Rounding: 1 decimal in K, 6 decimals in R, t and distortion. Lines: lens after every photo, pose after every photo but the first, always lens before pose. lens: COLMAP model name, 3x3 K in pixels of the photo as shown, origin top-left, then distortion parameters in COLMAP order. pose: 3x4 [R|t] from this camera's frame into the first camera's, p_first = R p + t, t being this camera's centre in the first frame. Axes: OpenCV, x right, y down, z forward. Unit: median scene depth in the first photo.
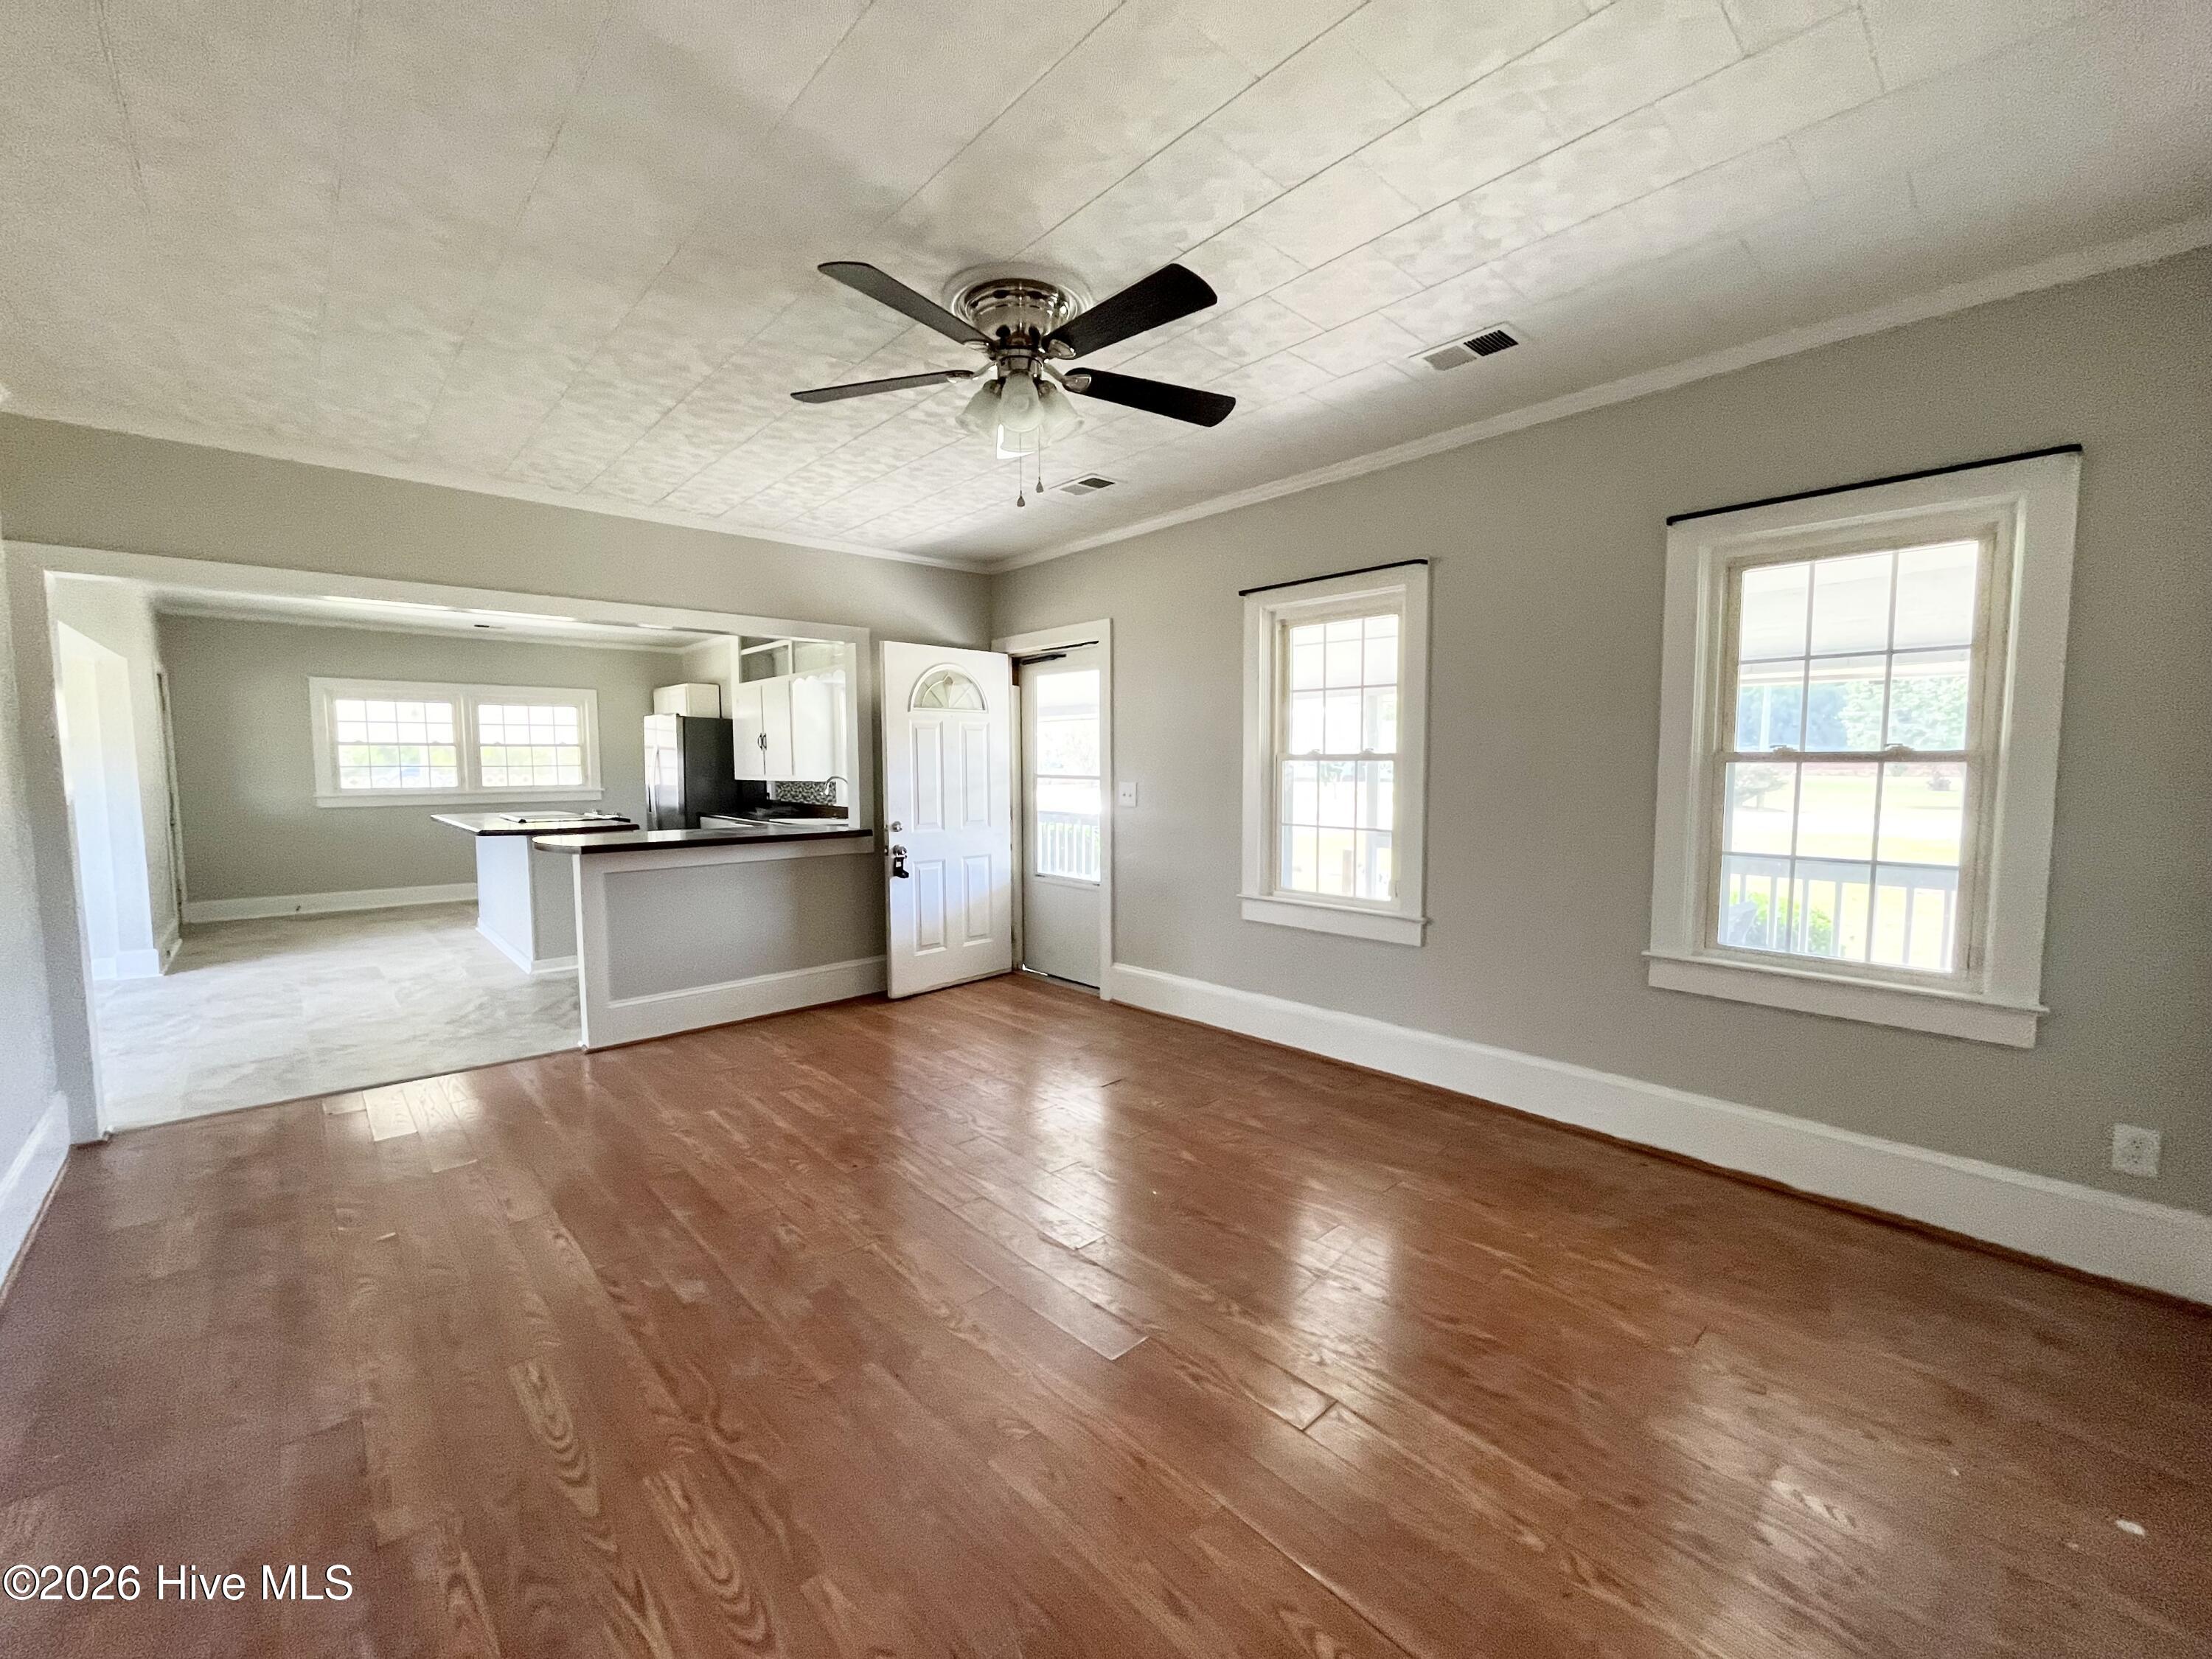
lens RADIAL K [[903.8, 0, 1099.9], [0, 903.8, 835.8], [0, 0, 1]] dist [0.003615, -0.001760]
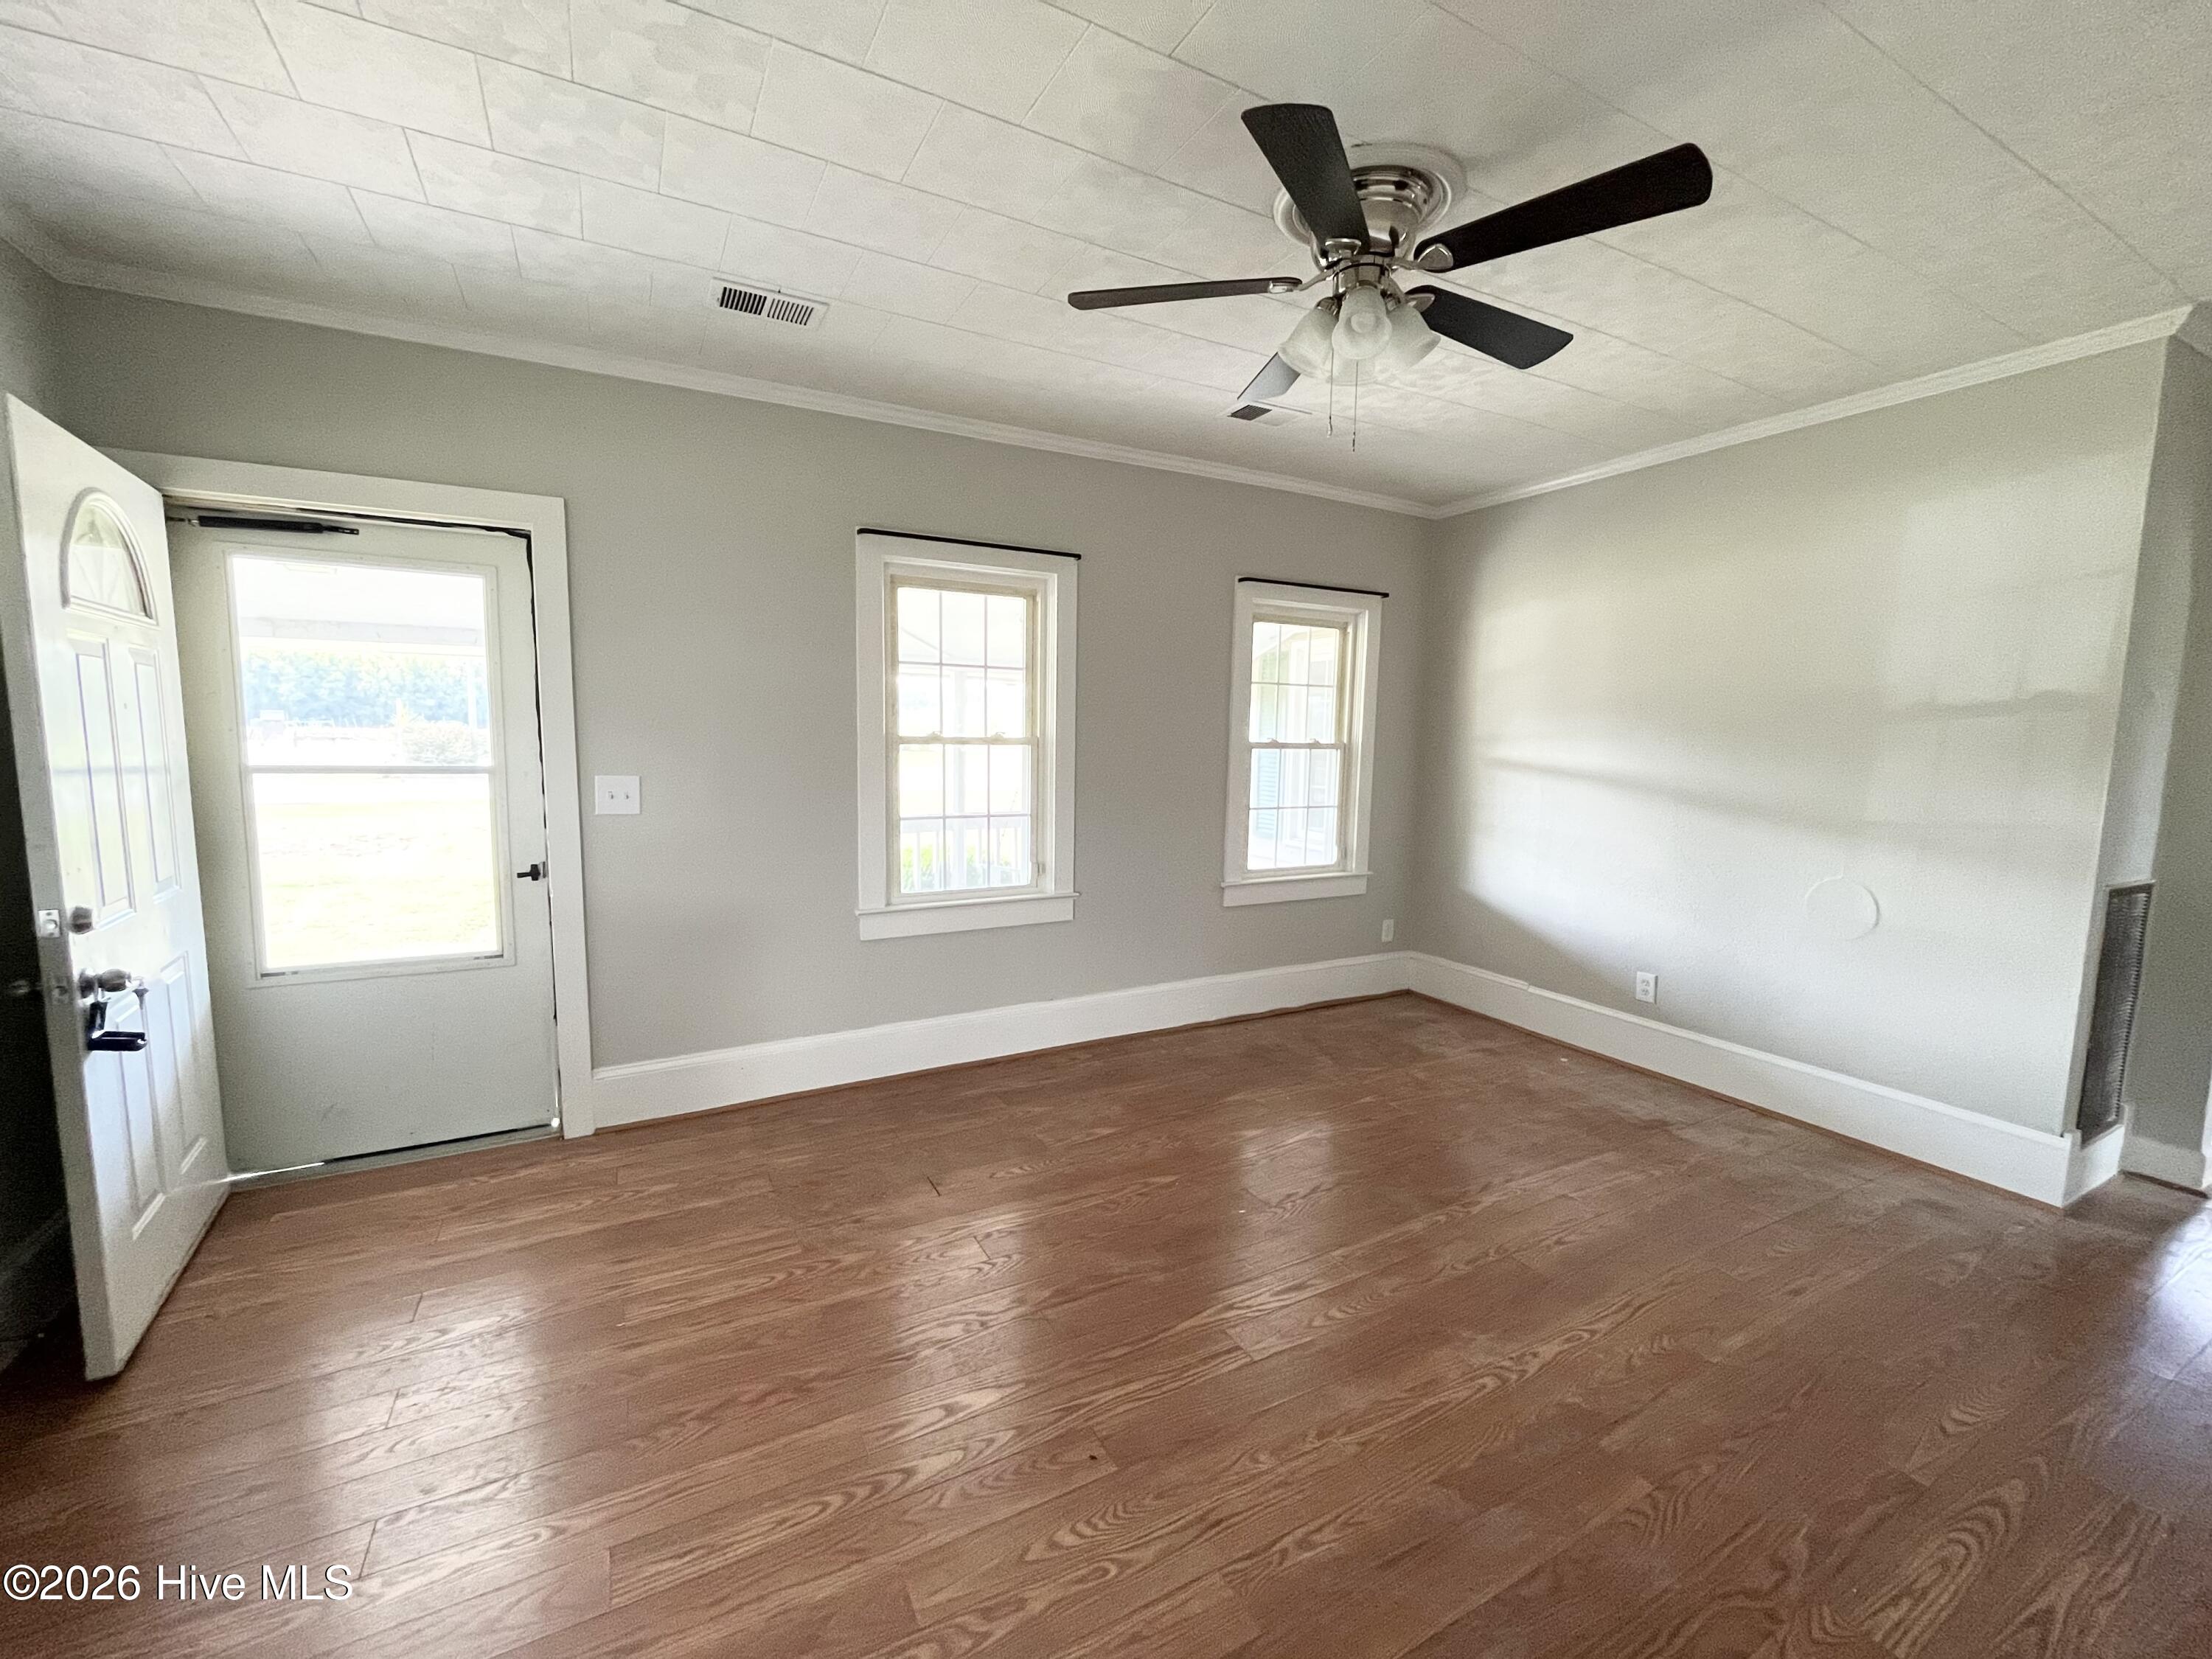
lens RADIAL K [[903.8, 0, 1106.0], [0, 903.8, 829.5], [0, 0, 1]] dist [0.003615, -0.001760]
pose [[0.232906, -0.092518, 0.968088, -0.592126], [0.066244, 0.994662, 0.079120, -0.058774], [-0.970240, 0.045703, 0.237791, 0.625542]]
